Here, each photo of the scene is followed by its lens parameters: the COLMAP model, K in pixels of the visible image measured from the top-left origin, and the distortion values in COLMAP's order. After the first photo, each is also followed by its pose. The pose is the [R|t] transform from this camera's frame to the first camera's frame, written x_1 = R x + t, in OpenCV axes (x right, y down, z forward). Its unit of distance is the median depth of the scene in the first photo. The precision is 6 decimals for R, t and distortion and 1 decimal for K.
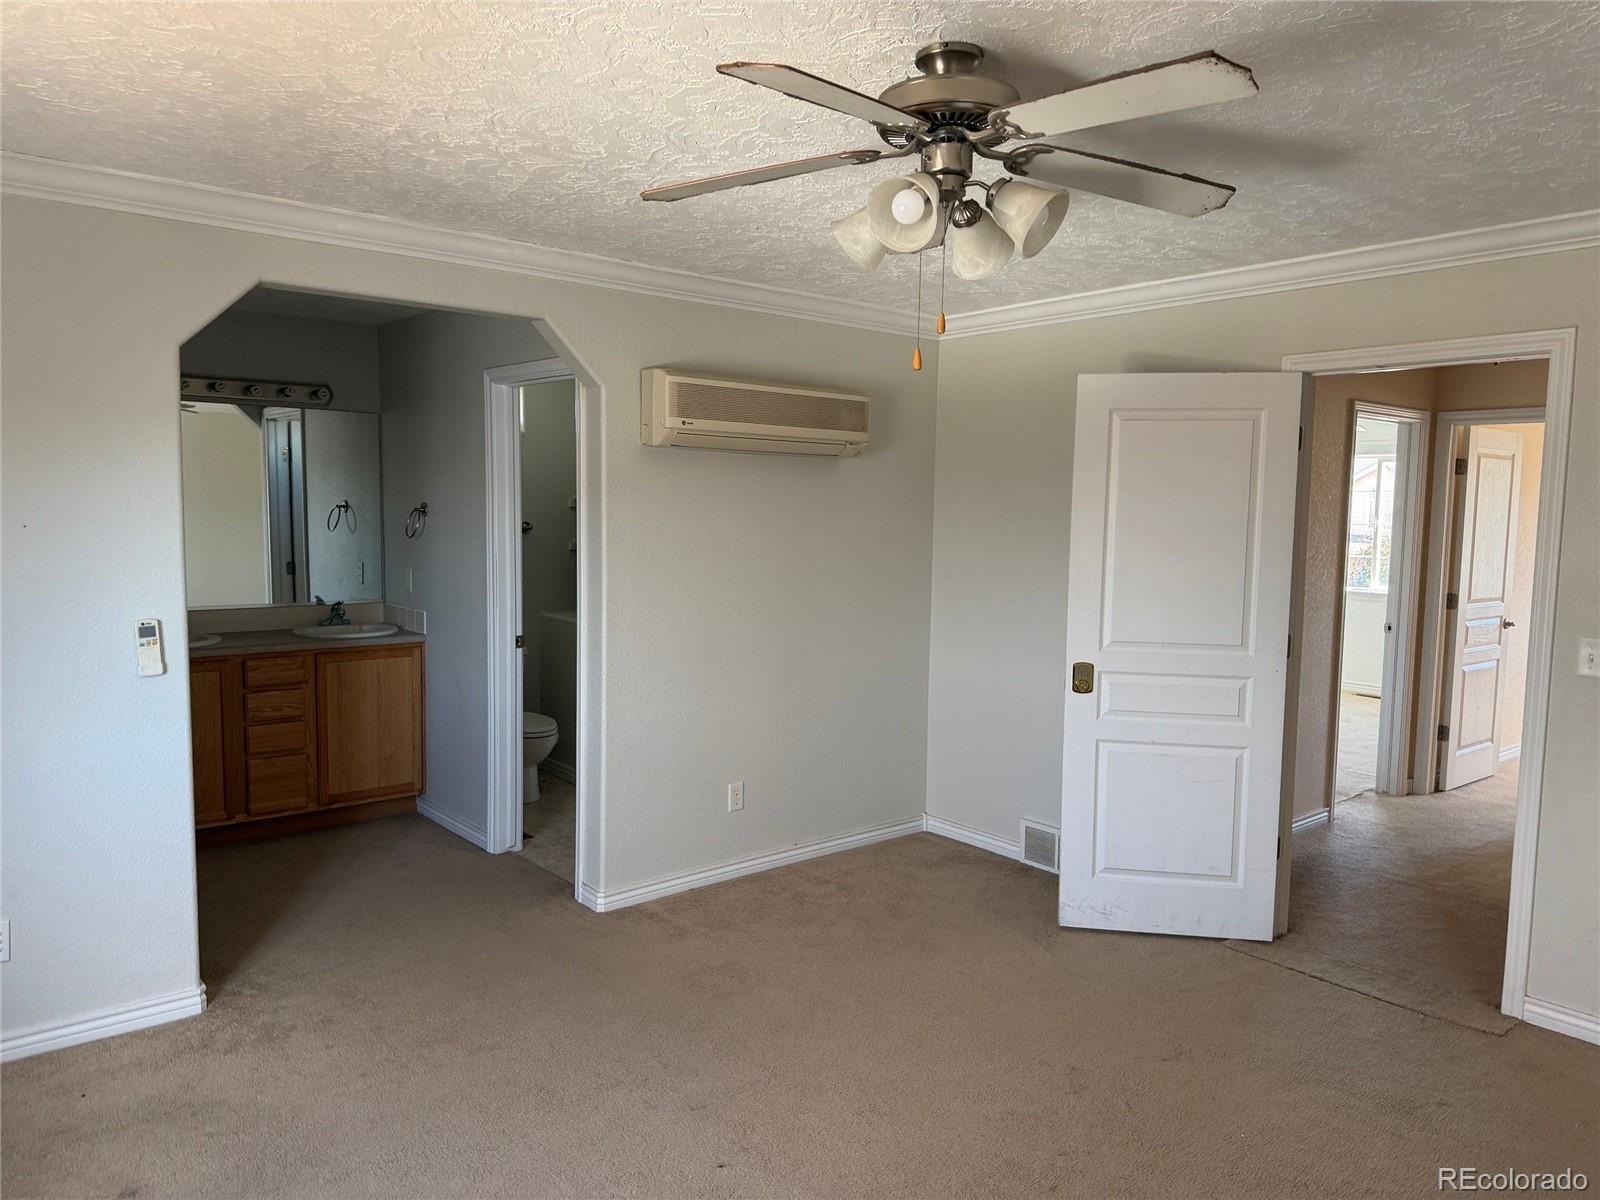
lens RADIAL K [[1114.3, 0, 792.4], [0, 1114.3, 583.4], [0, 0, 1]] dist [0.055064, -0.060369]
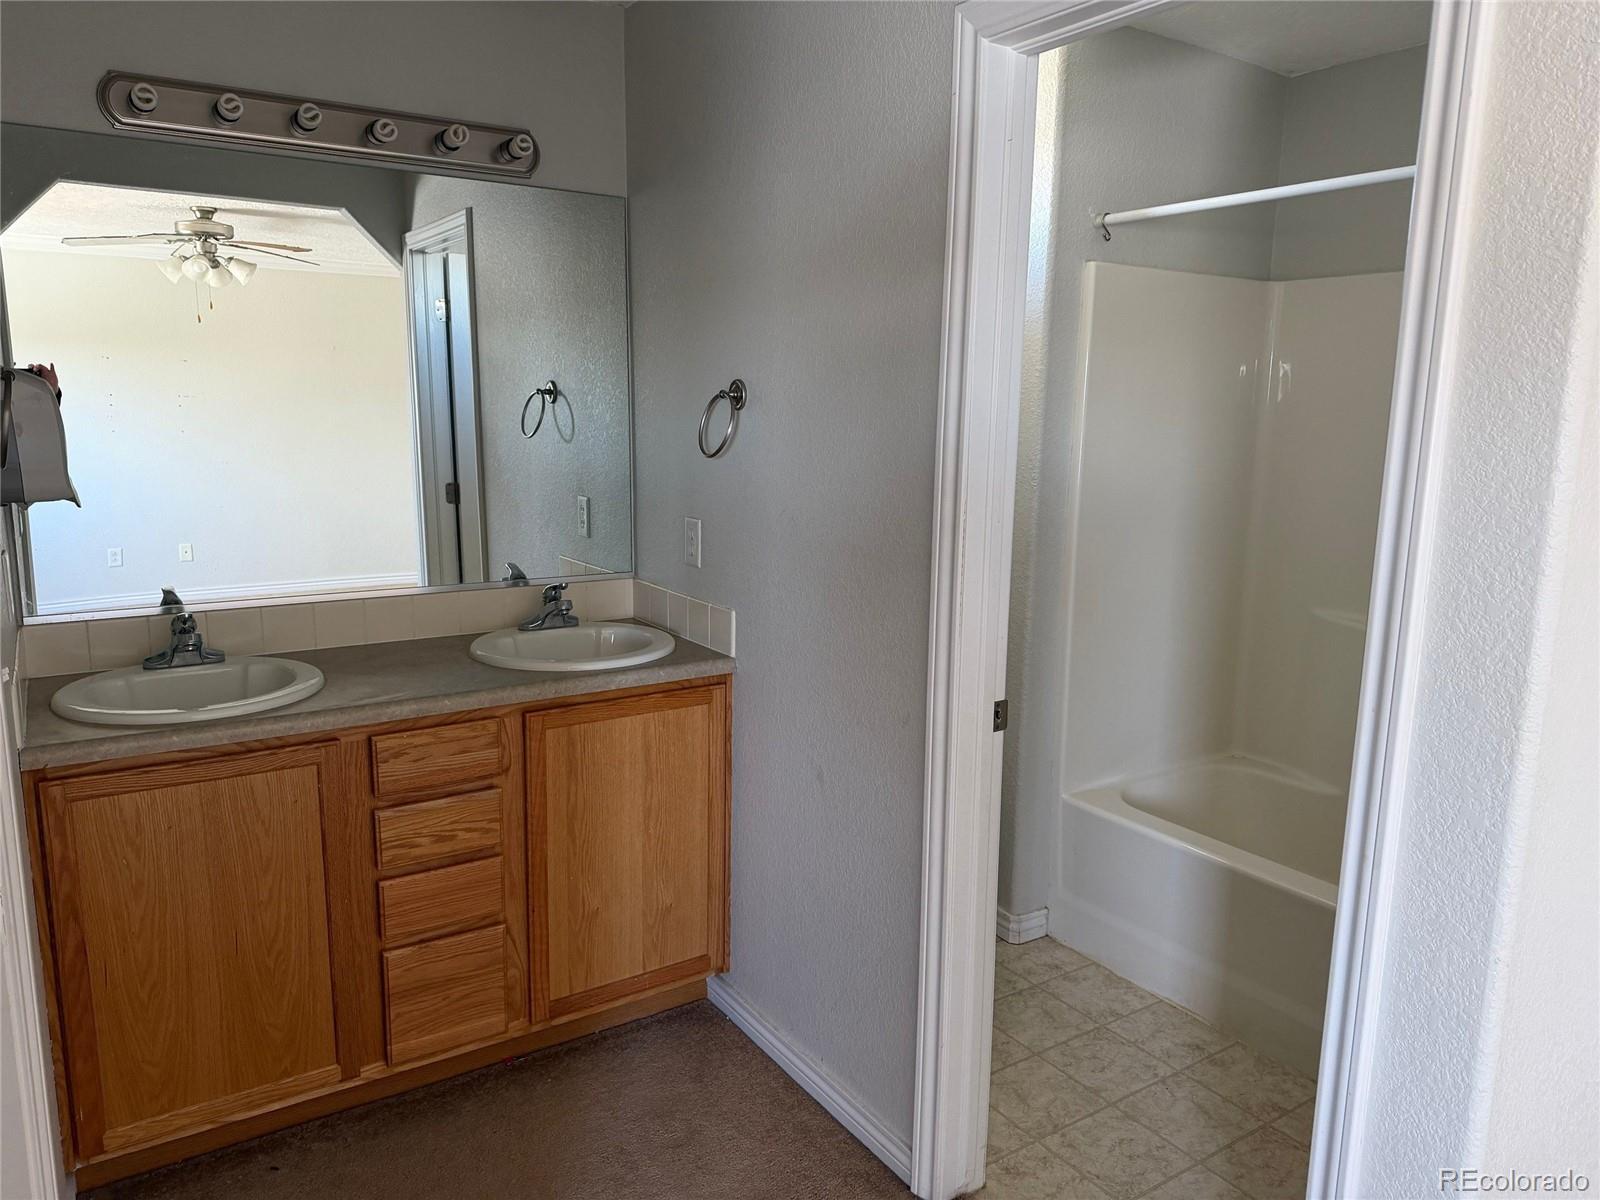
lens RADIAL K [[1114.3, 0, 811.5], [0, 1114.3, 605.9], [0, 0, 1]] dist [0.055064, -0.060369]
pose [[0.994795, 0.028141, -0.097931, -0.254898], [-0.018082, 0.994607, 0.102125, -0.026861], [0.100277, -0.099823, 0.989939, 0.545680]]
